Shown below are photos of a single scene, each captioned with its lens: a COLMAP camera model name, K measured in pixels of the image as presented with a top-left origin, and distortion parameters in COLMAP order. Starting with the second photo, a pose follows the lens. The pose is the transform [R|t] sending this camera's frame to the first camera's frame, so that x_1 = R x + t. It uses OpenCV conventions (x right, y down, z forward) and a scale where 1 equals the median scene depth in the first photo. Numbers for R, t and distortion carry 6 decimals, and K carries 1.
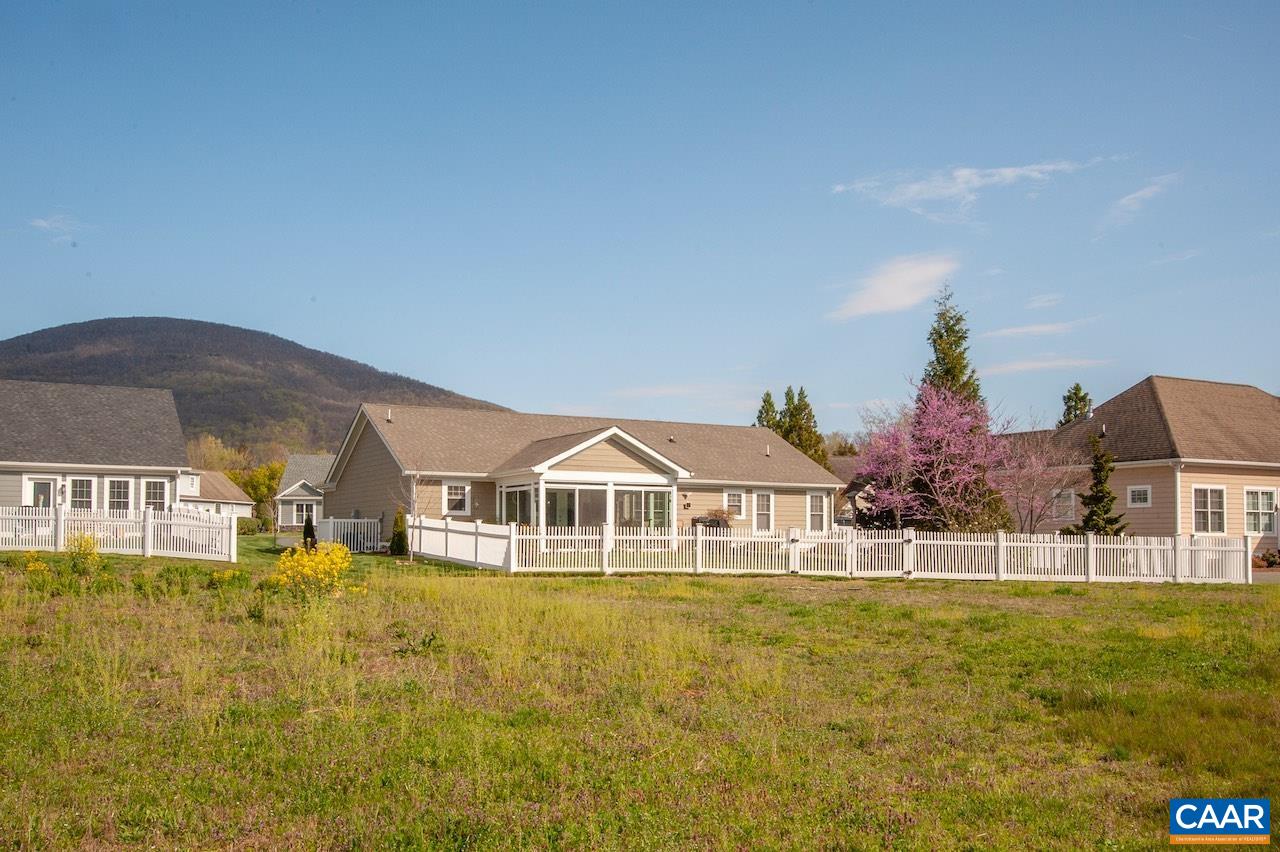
lens RADIAL K [[1100.5, 0, 640.0], [0, 1100.5, 430.2], [0, 0, 1]] dist [0.001526, 0.005990]
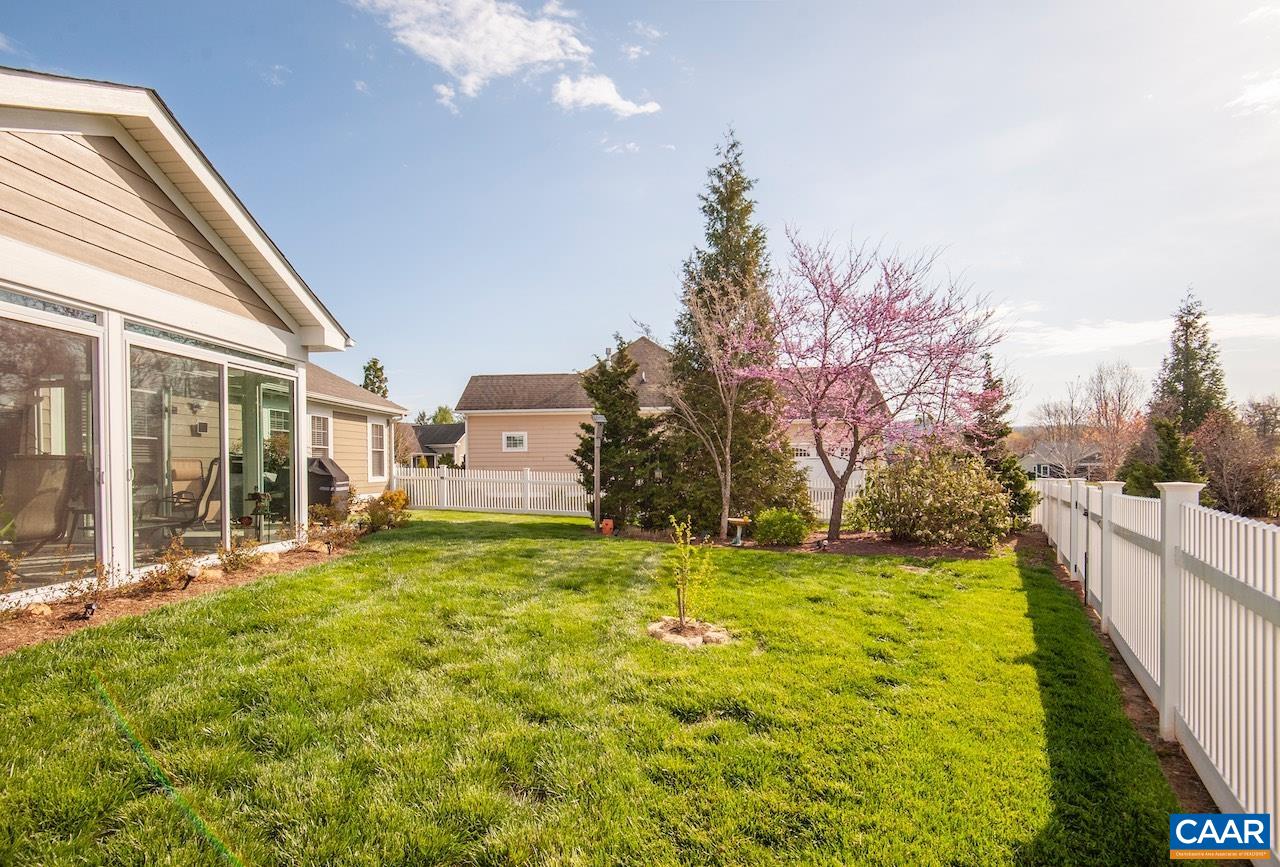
lens RADIAL K [[586.2, 0, 637.4], [0, 586.2, 467.2], [0, 0, 1]] dist [0.011035, -0.008363]
pose [[0.542403, -0.013753, 0.840006, -0.069634], [-0.065233, 0.996158, 0.058431, 0.061614], [-0.837582, -0.086489, 0.539422, 0.752568]]
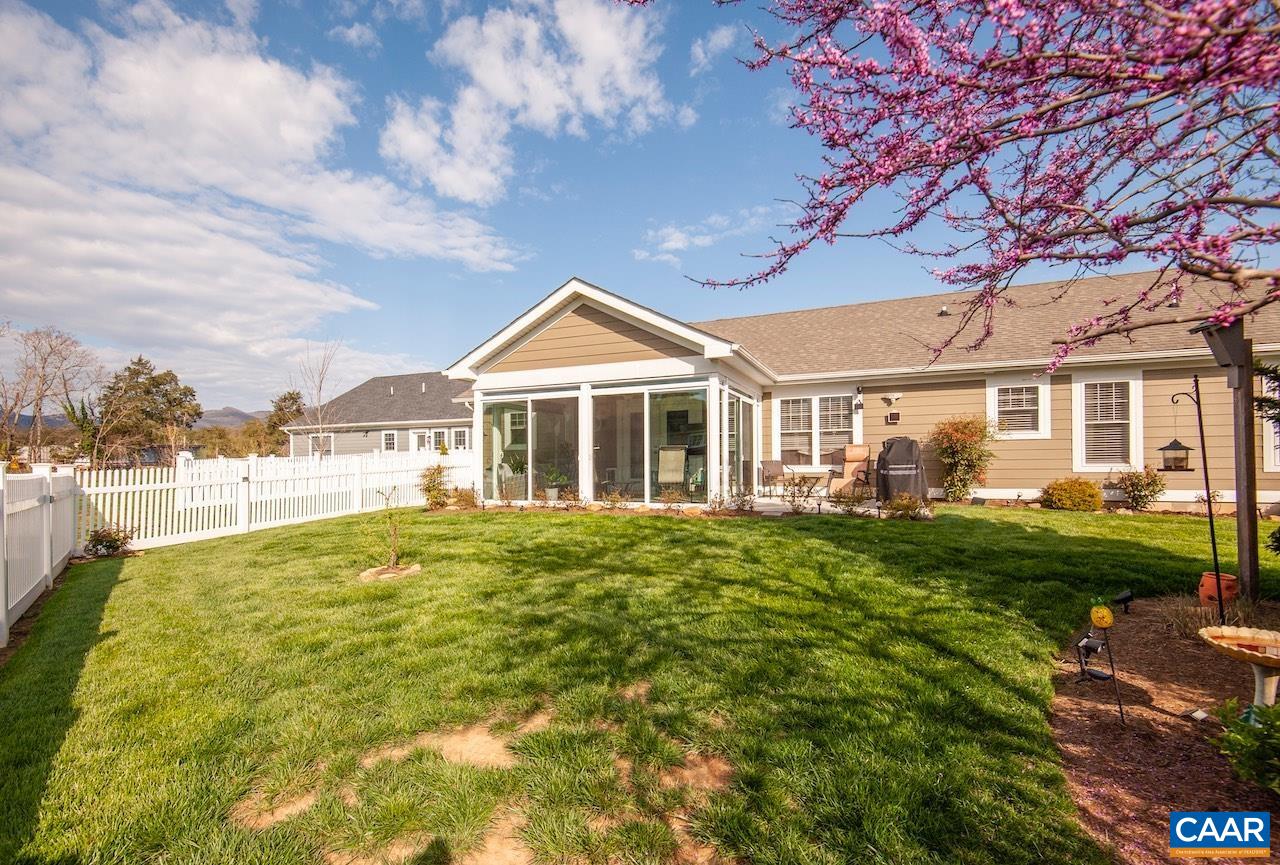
lens RADIAL K [[586.2, 0, 645.1], [0, 586.2, 454.1], [0, 0, 1]] dist [0.011035, -0.008363]
pose [[0.609252, -0.024897, -0.792585, 0.208772], [0.086947, 0.995578, 0.035562, 0.069091], [0.788195, -0.090579, 0.608723, 0.768512]]
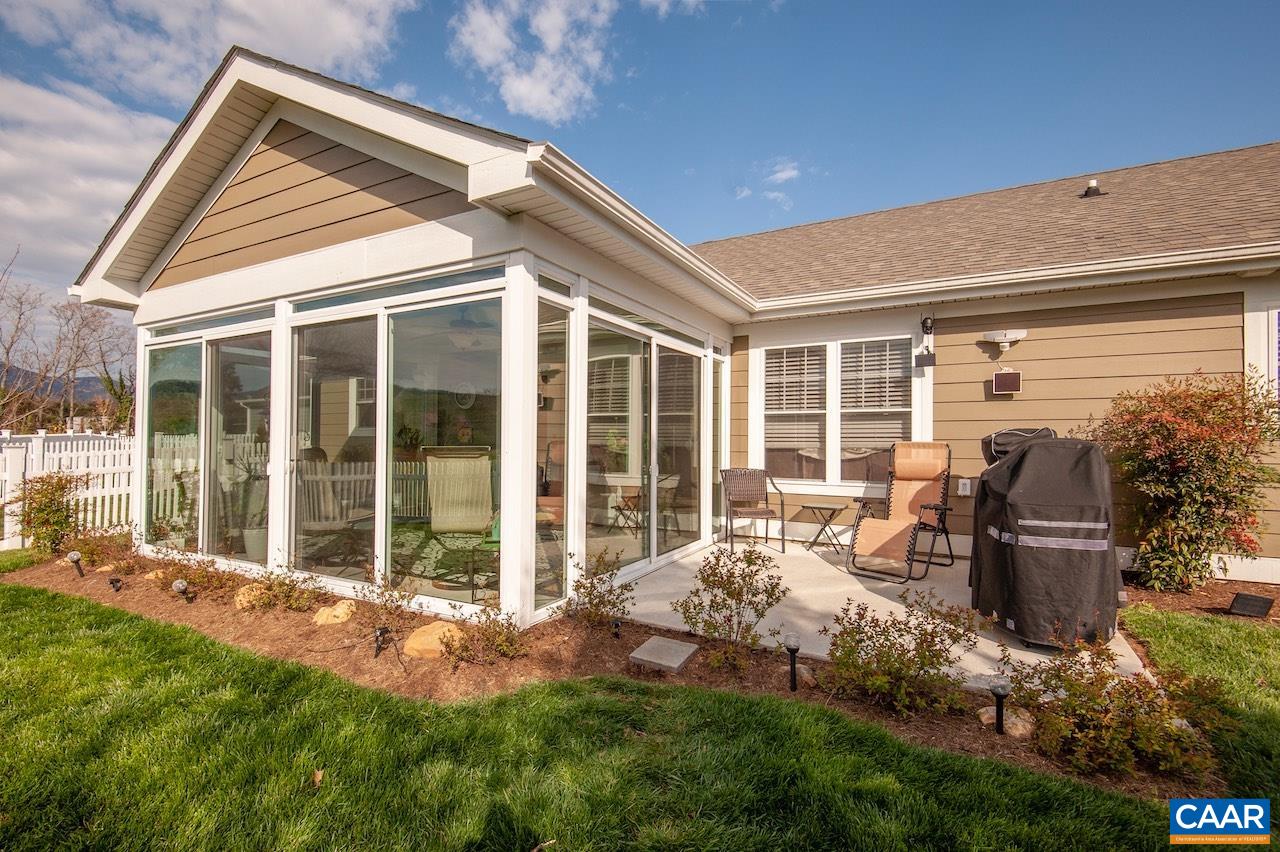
lens RADIAL K [[586.2, 0, 645.8], [0, 586.2, 431.8], [0, 0, 1]] dist [0.011035, -0.008363]
pose [[0.536420, -0.015832, -0.843803, 0.117121], [0.077763, 0.996498, 0.030738, 0.072646], [0.840361, -0.082105, 0.535773, 0.911983]]
